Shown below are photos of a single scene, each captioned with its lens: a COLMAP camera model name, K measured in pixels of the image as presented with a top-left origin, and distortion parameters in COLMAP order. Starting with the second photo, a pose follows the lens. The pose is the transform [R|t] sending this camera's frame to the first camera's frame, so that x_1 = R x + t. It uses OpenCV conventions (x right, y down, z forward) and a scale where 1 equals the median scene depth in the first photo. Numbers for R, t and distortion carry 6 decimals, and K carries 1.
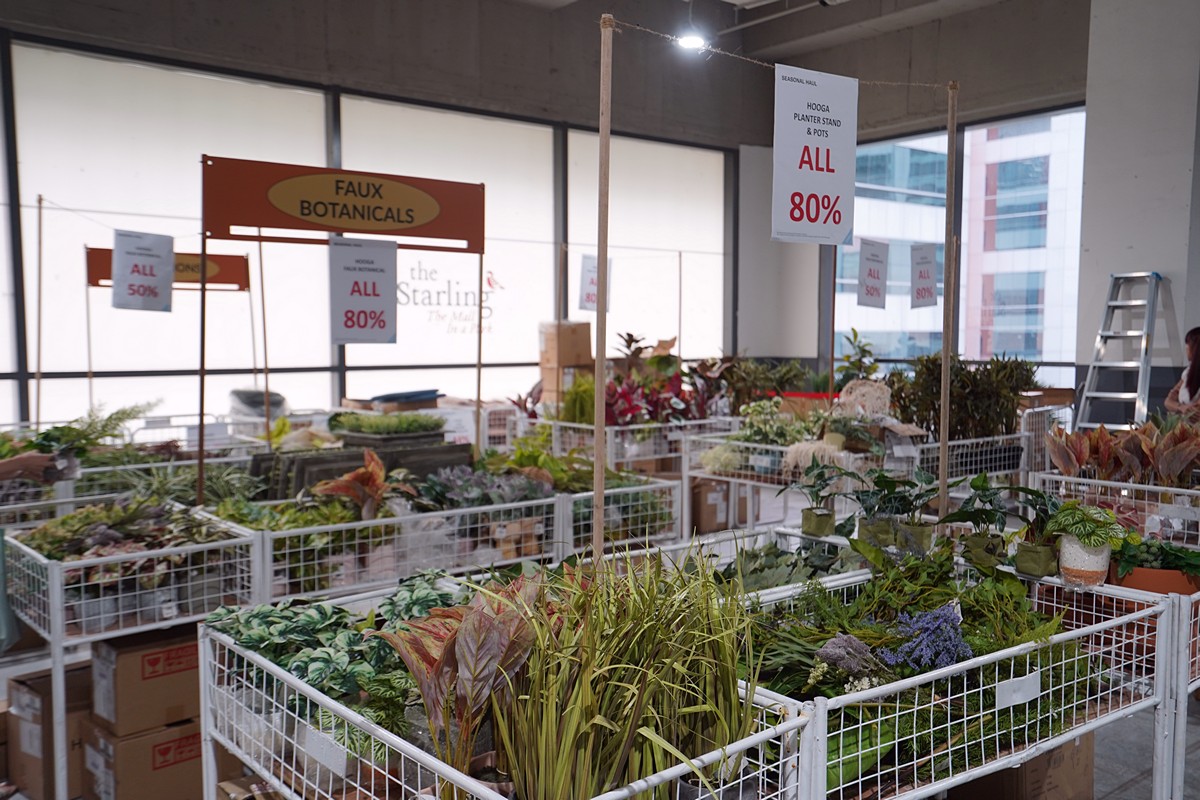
lens RADIAL K [[1077.3, 0, 594.1], [0, 1077.3, 410.6], [0, 0, 1]] dist [0.040826, 0.018949]
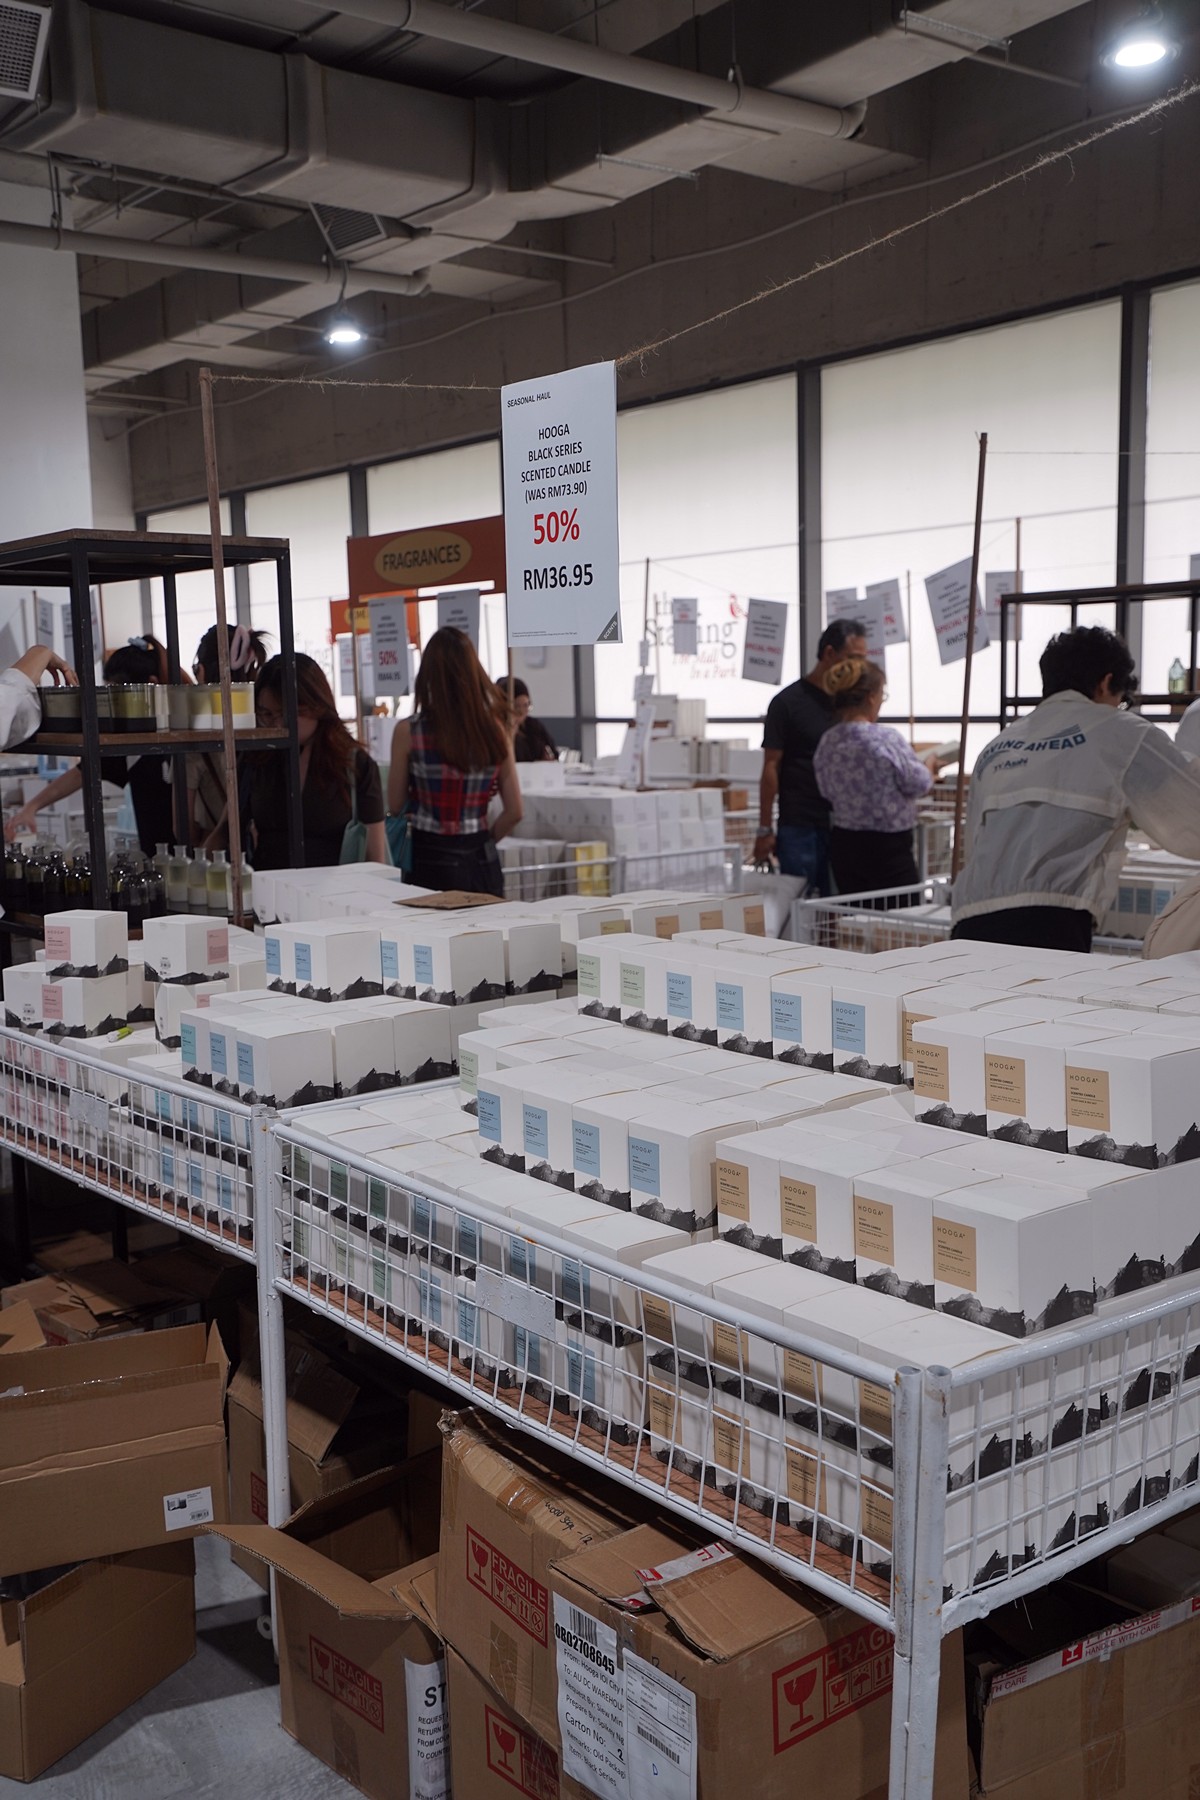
lens RADIAL K [[1756.5, 0, 607.8], [0, 1756.5, 919.8], [0, 0, 1]] dist [0.053350, 0.069816]
pose [[-0.024312, 0.134971, -0.990551, 2.133617], [-0.044756, 0.989704, 0.135954, -0.122205], [0.998702, 0.047639, -0.018020, 1.729548]]
